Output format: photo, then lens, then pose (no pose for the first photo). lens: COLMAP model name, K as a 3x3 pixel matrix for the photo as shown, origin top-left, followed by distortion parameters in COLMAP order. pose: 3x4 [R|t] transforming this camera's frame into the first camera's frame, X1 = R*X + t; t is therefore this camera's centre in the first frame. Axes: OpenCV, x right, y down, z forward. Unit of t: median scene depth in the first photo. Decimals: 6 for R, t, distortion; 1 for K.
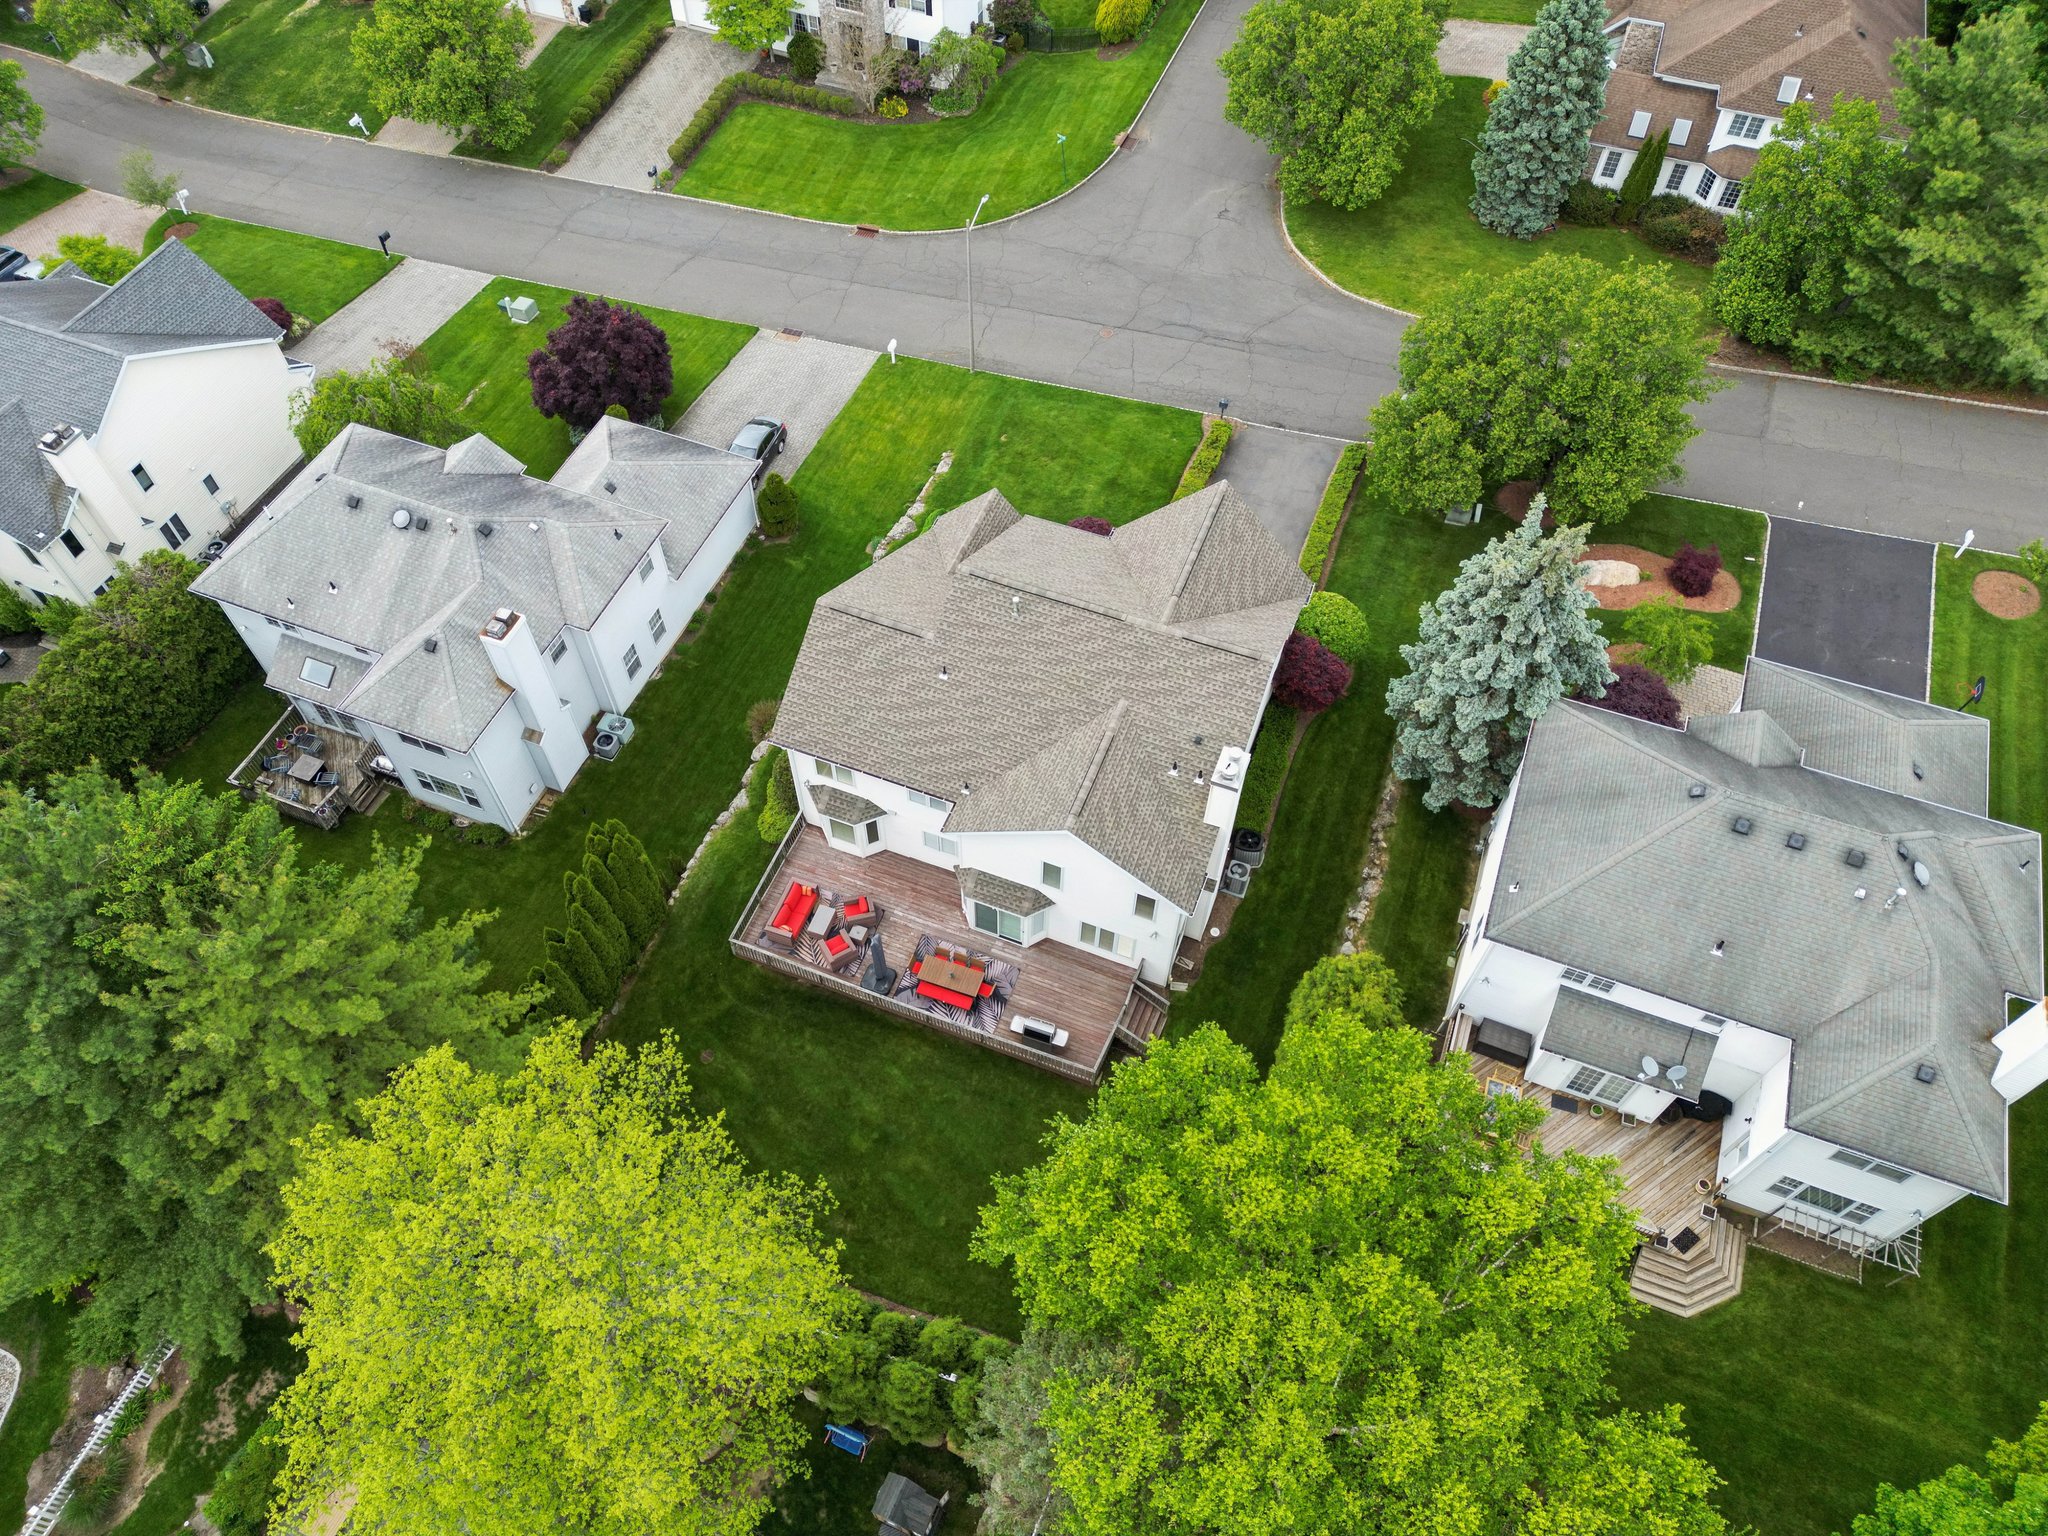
lens RADIAL K [[1426.6, 0, 1024.0], [0, 1426.6, 768.0], [0, 0, 1]] dist [0.045696, -0.026993]
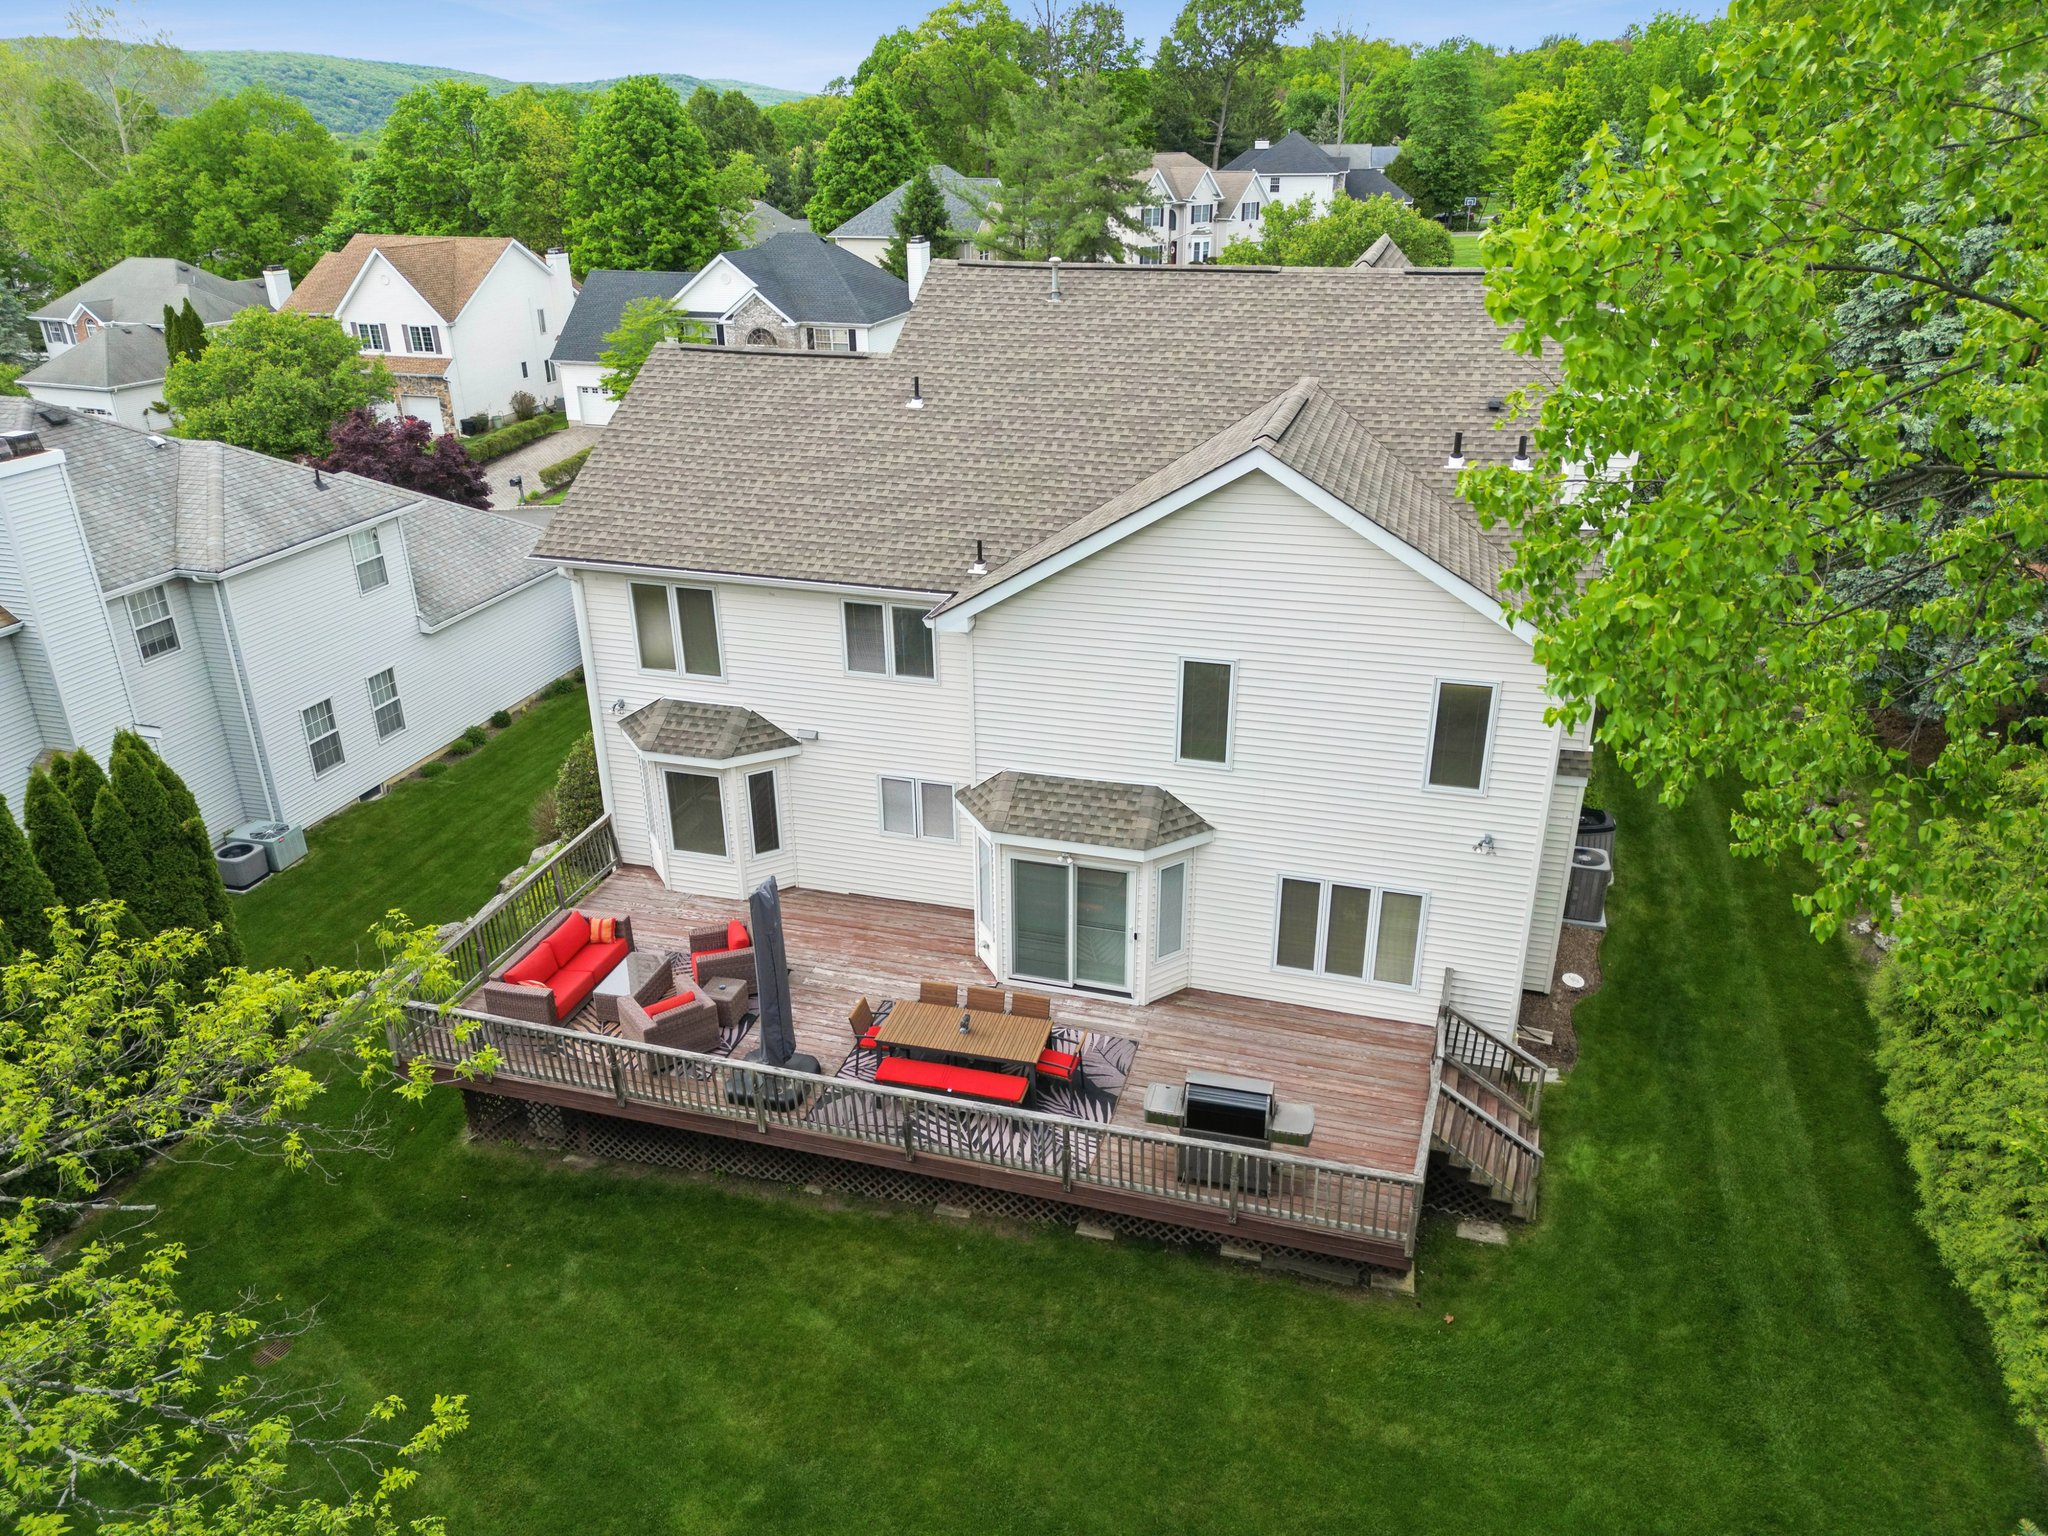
lens RADIAL K [[1426.6, 0, 1024.0], [0, 1426.6, 768.0], [0, 0, 1]] dist [0.045696, -0.026993]
pose [[0.996512, -0.051955, 0.065298, -0.046595], [0.077609, 0.864563, -0.496495, 0.226265], [-0.030658, 0.499832, 0.865580, 0.523937]]
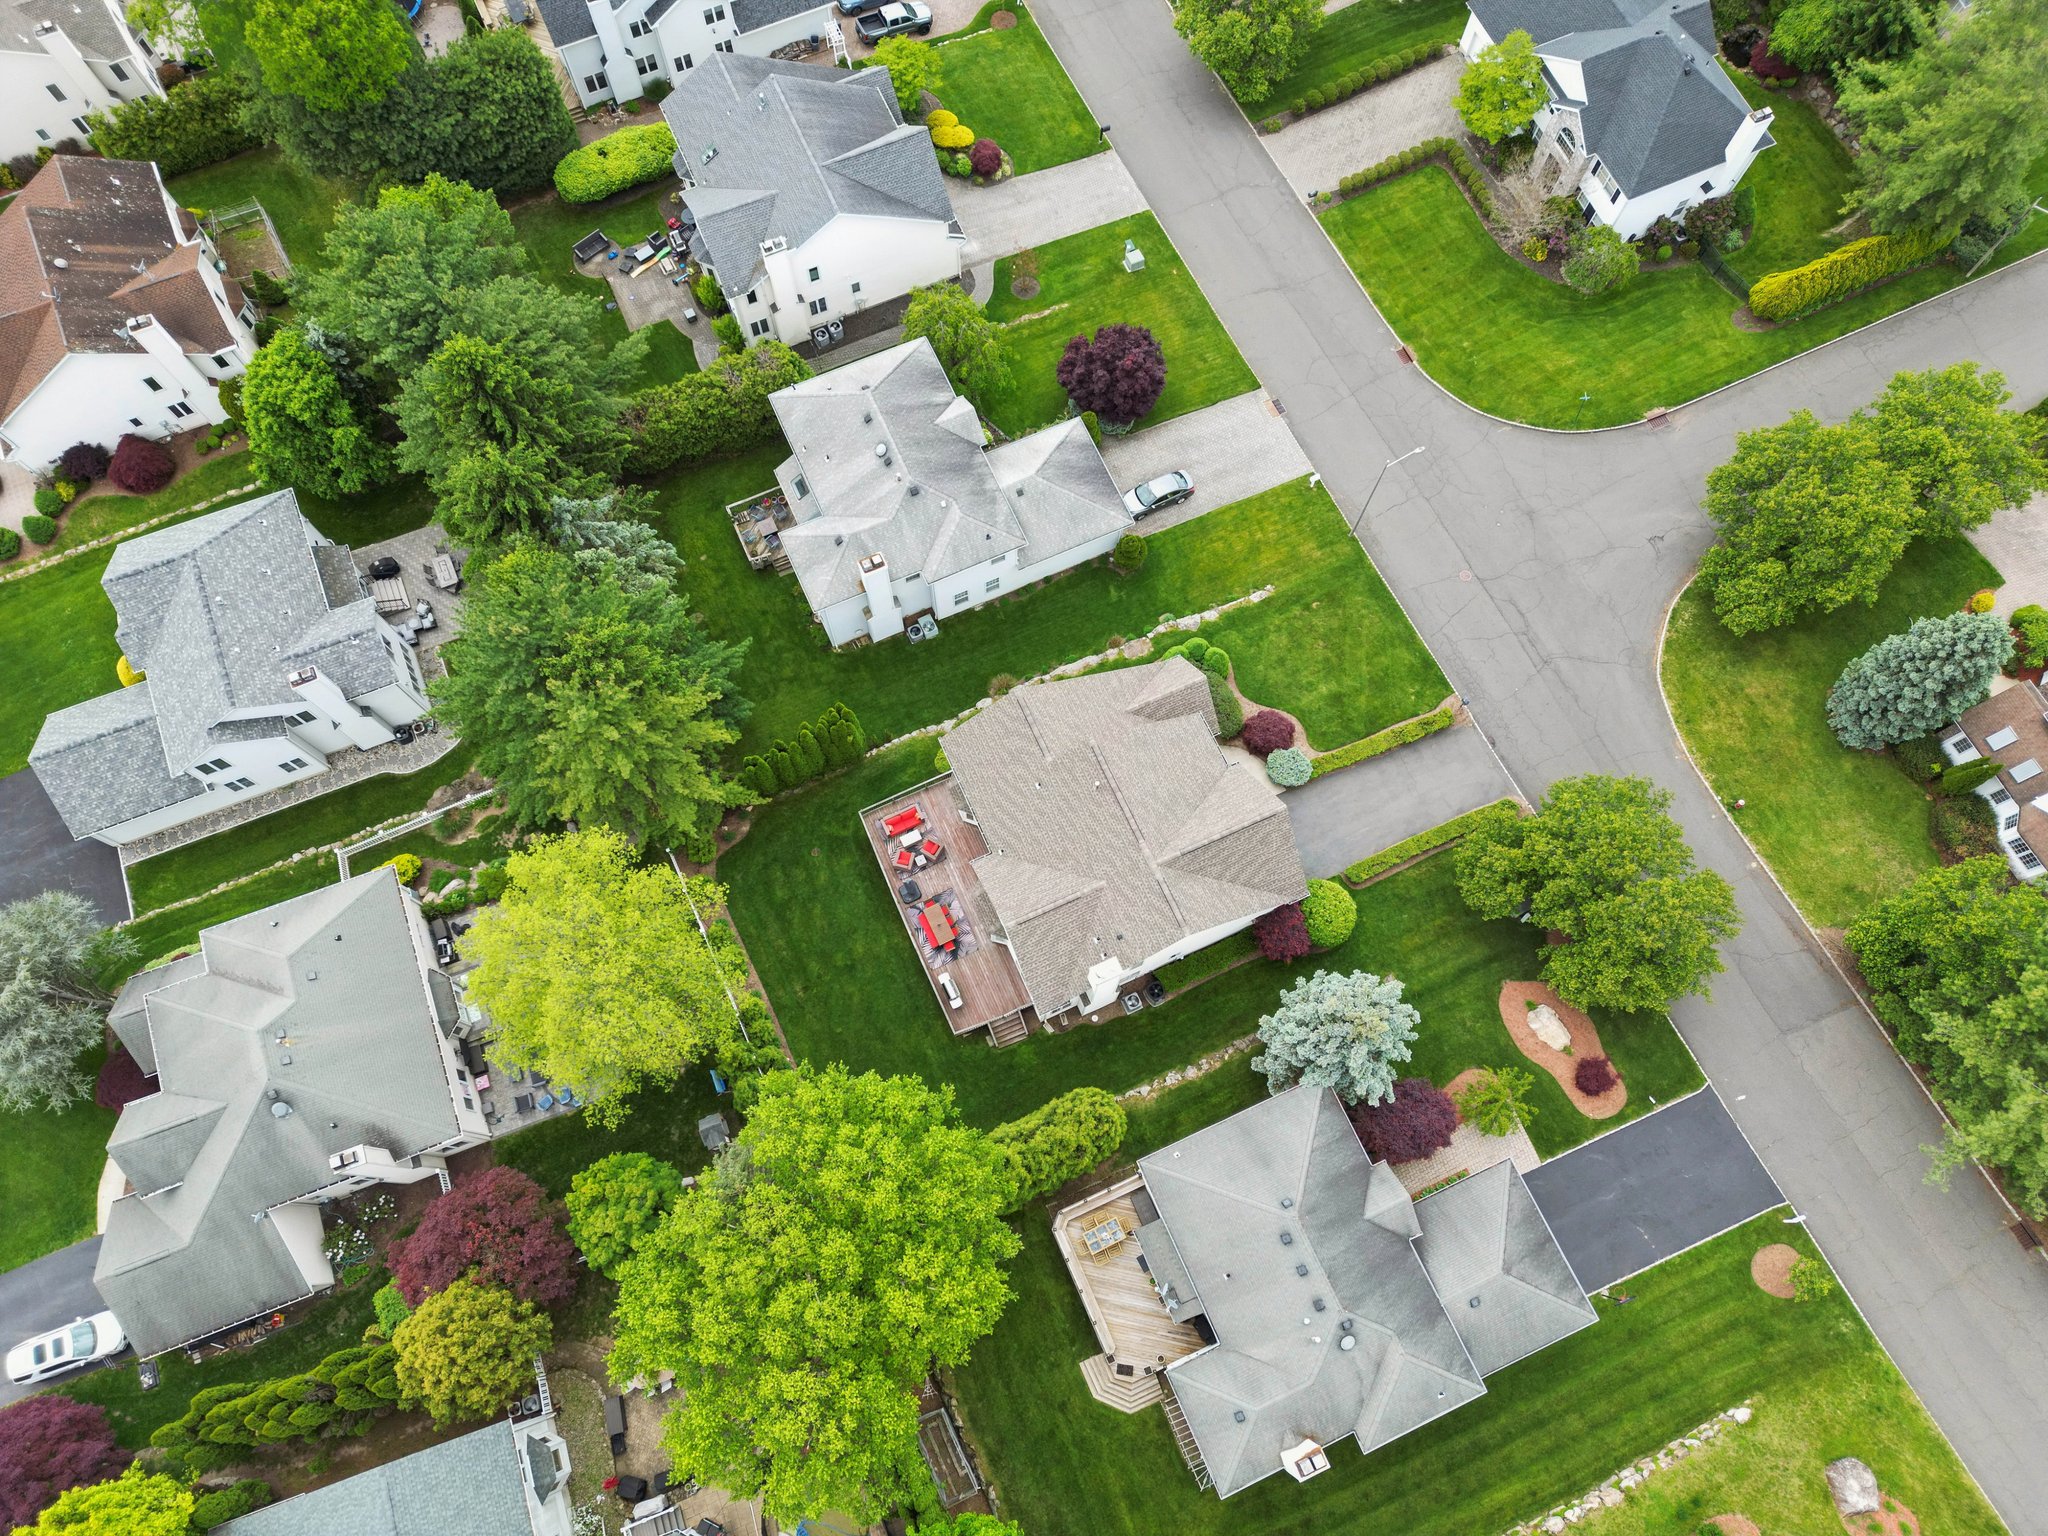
lens RADIAL K [[1426.6, 0, 1024.0], [0, 1426.6, 768.0], [0, 0, 1]] dist [0.045696, -0.026993]
pose [[0.712867, 0.664618, -0.223837, 0.210037], [-0.575755, 0.736874, 0.354291, -0.492457], [0.400408, -0.123687, 0.907951, -0.311535]]
